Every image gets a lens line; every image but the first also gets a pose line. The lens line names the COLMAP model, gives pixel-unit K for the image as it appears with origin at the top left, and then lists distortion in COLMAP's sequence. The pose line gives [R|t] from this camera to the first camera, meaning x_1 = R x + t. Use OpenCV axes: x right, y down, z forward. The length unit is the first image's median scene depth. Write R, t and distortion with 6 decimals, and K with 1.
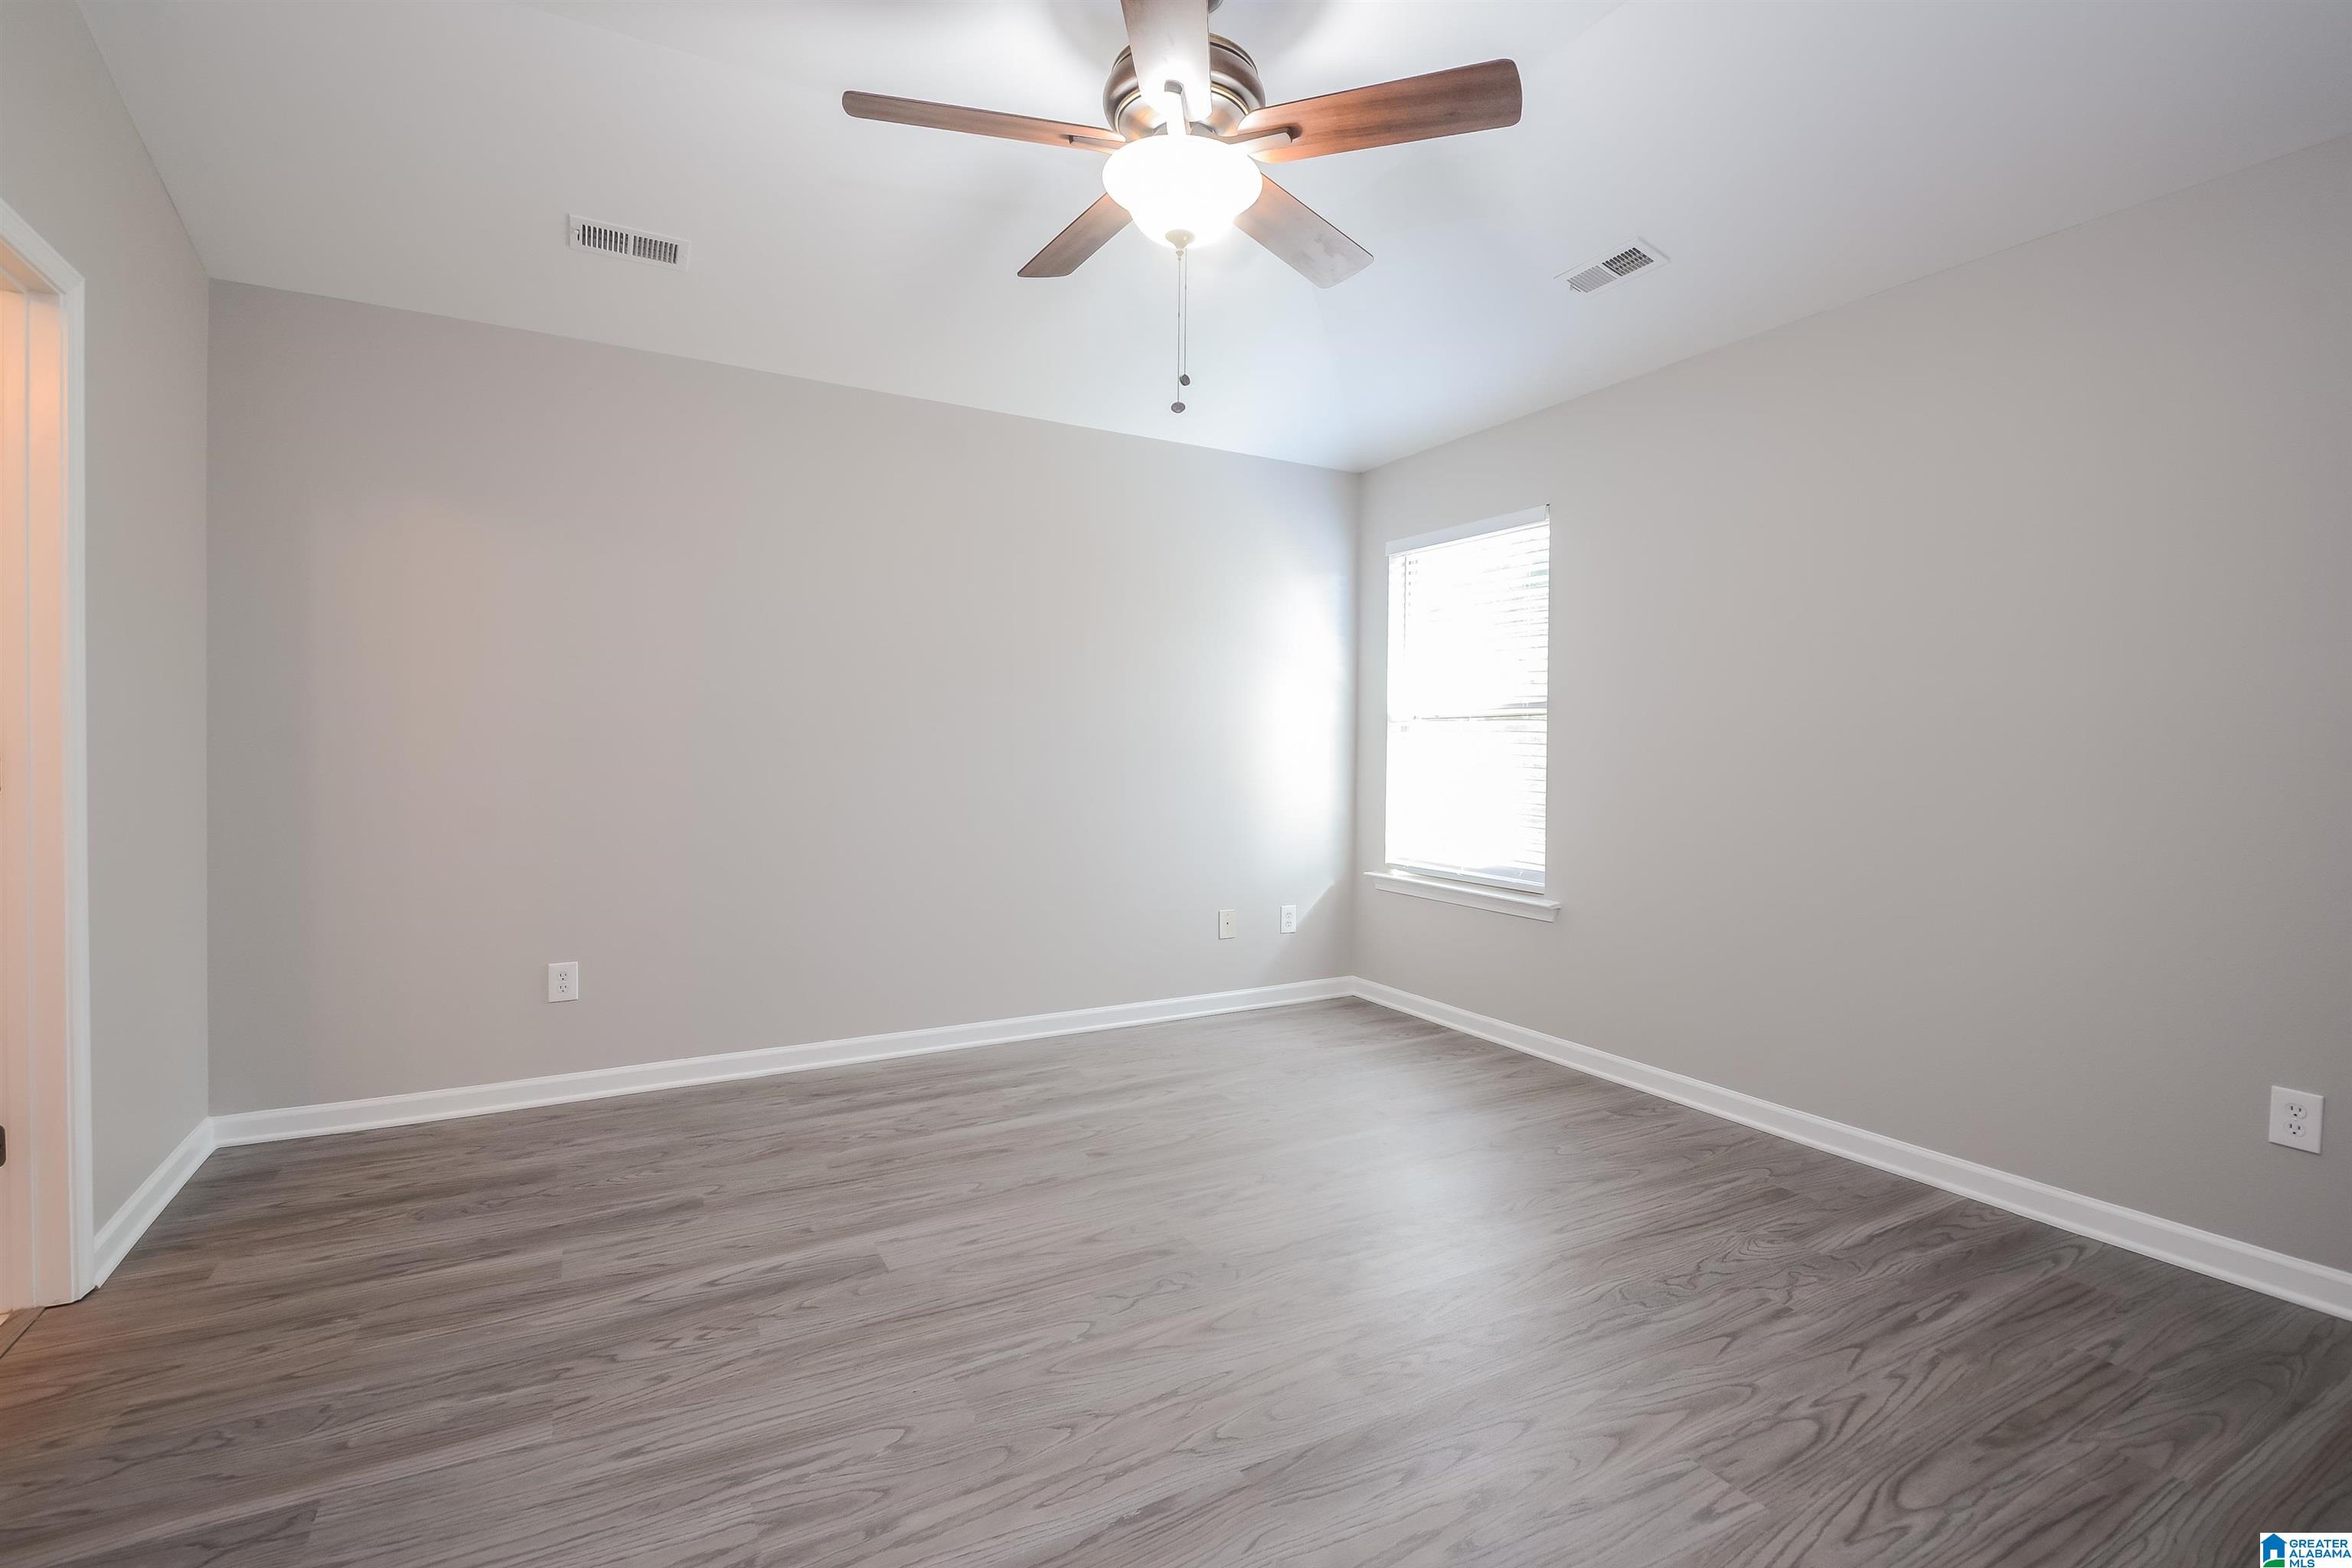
lens RADIAL K [[1018.8, 0, 1181.5], [0, 1018.8, 762.4], [0, 0, 1]] dist [0.022533, -0.012949]
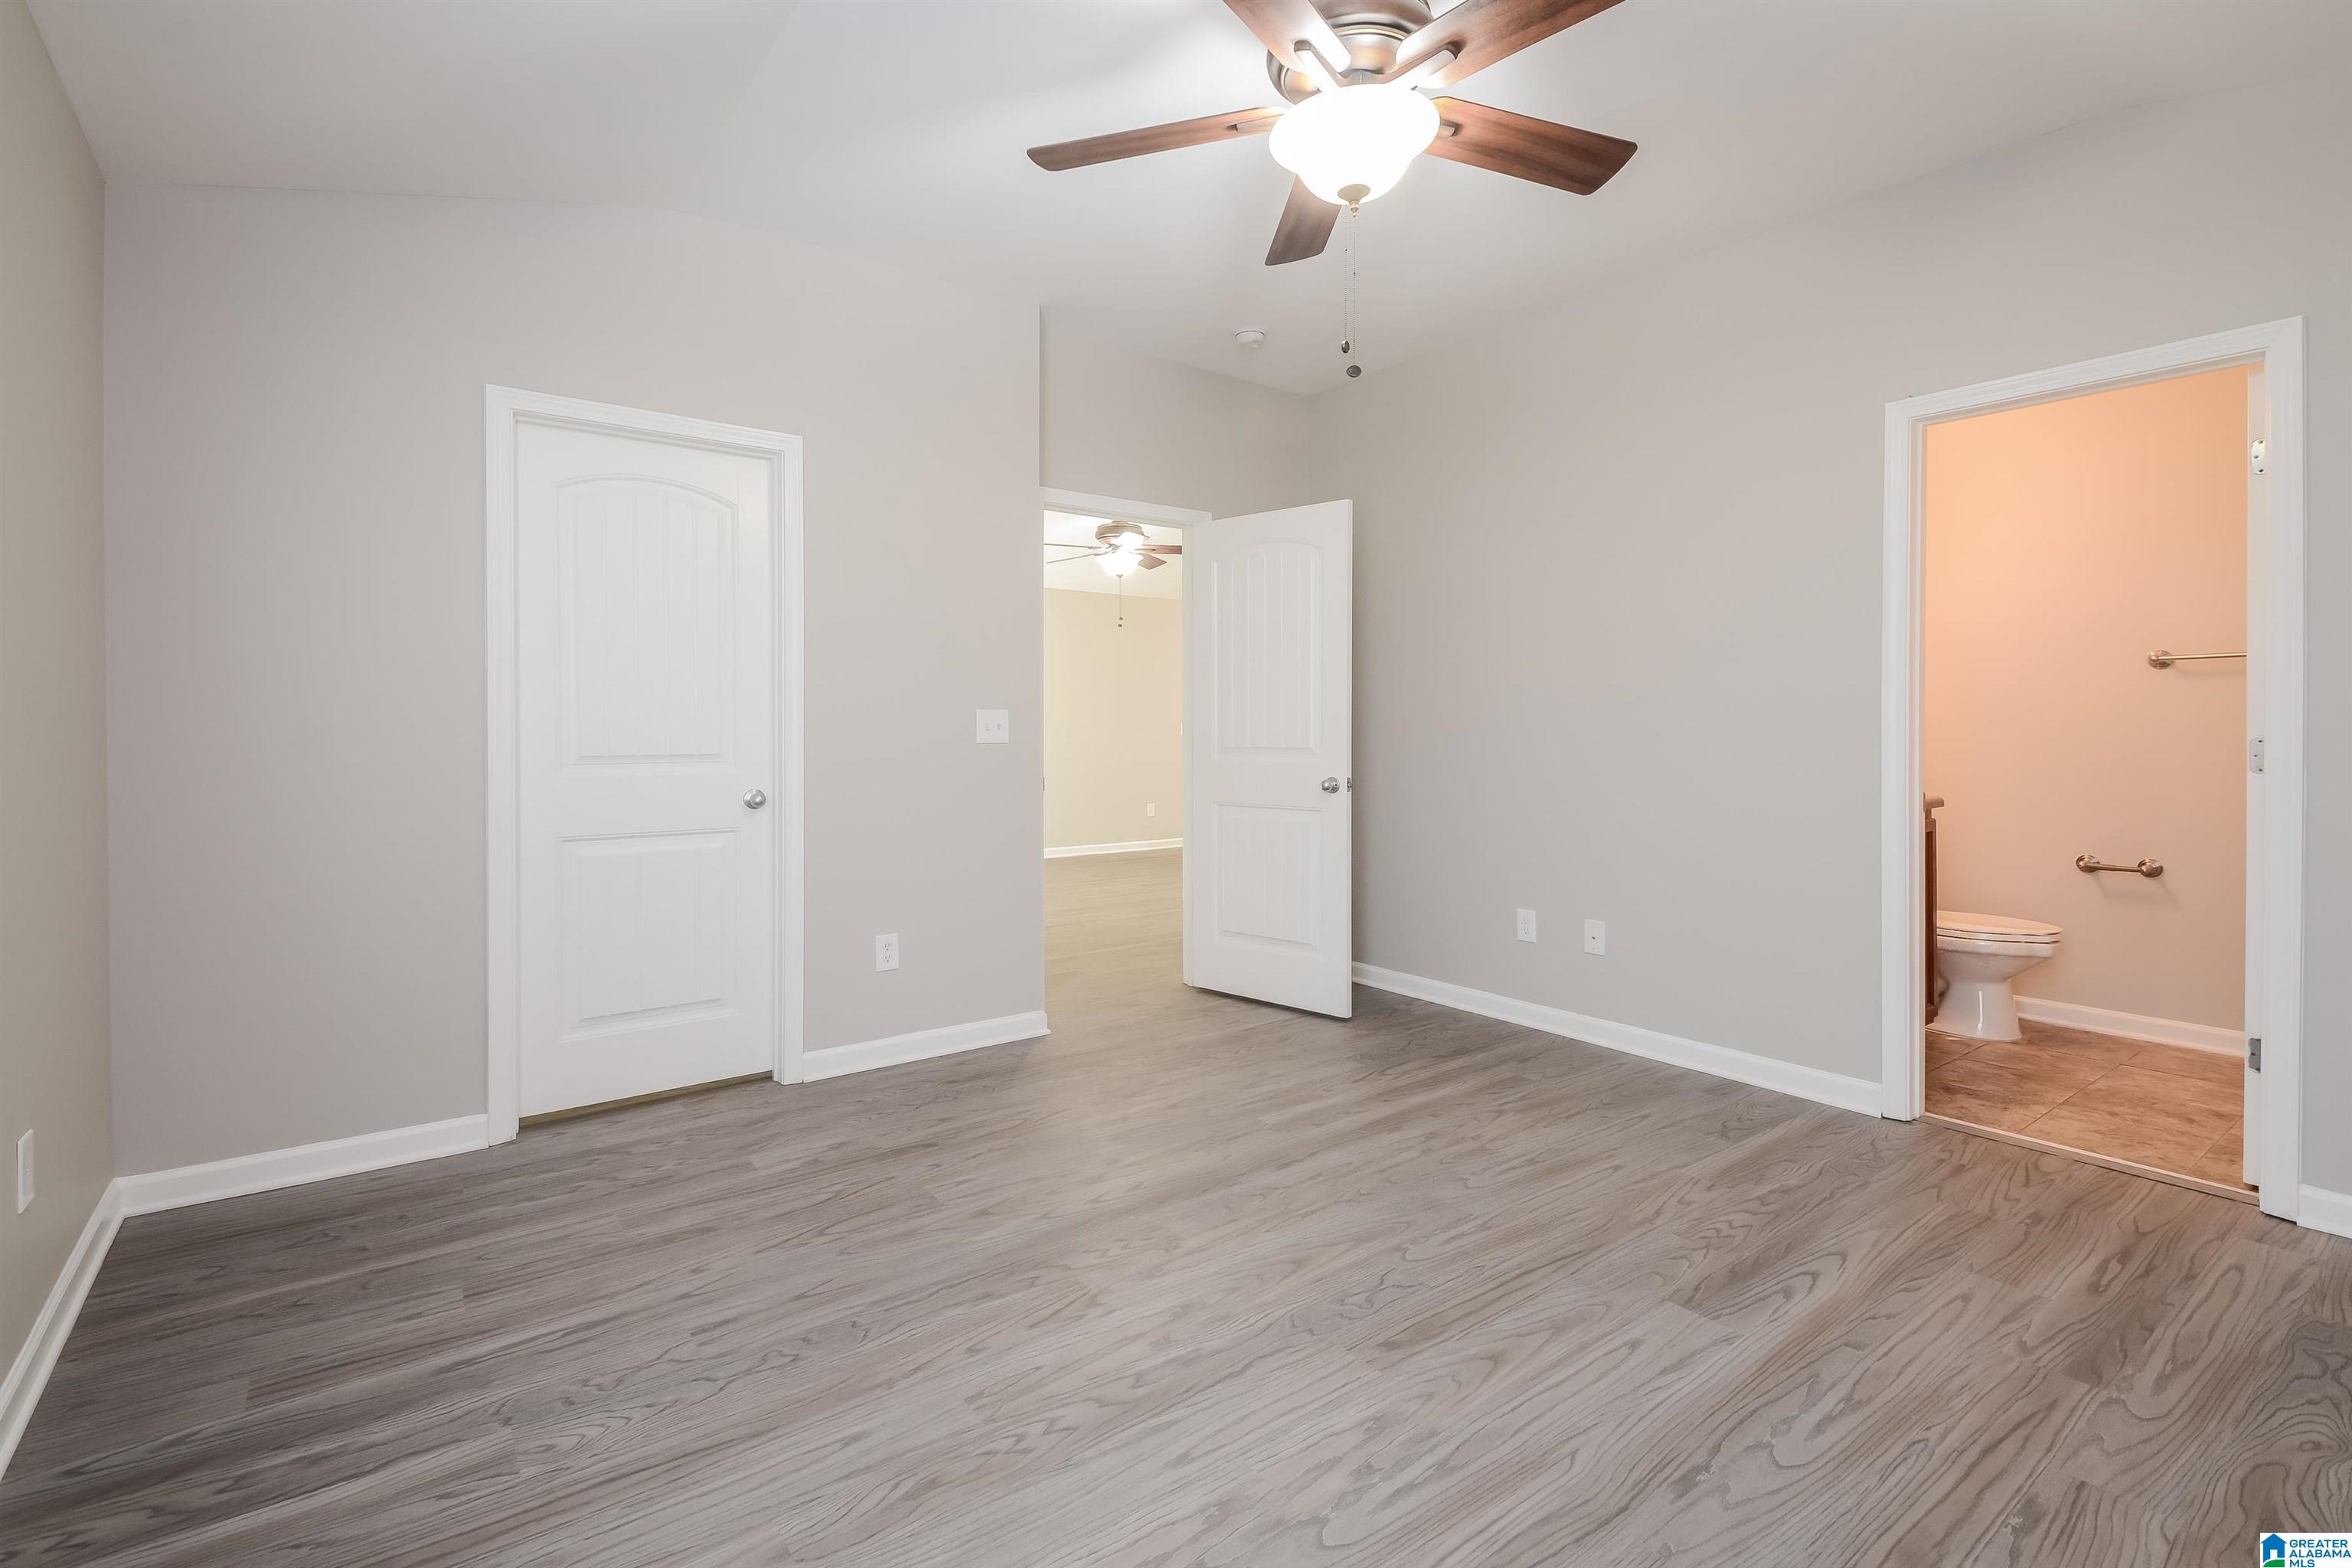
lens RADIAL K [[1018.8, 0, 1181.5], [0, 1018.8, 762.4], [0, 0, 1]] dist [0.022533, -0.012949]
pose [[-0.988576, -0.000435, -0.150719, 0.299261], [-0.007200, 0.998991, 0.044339, -0.020578], [0.150548, 0.044918, -0.987582, 1.944944]]
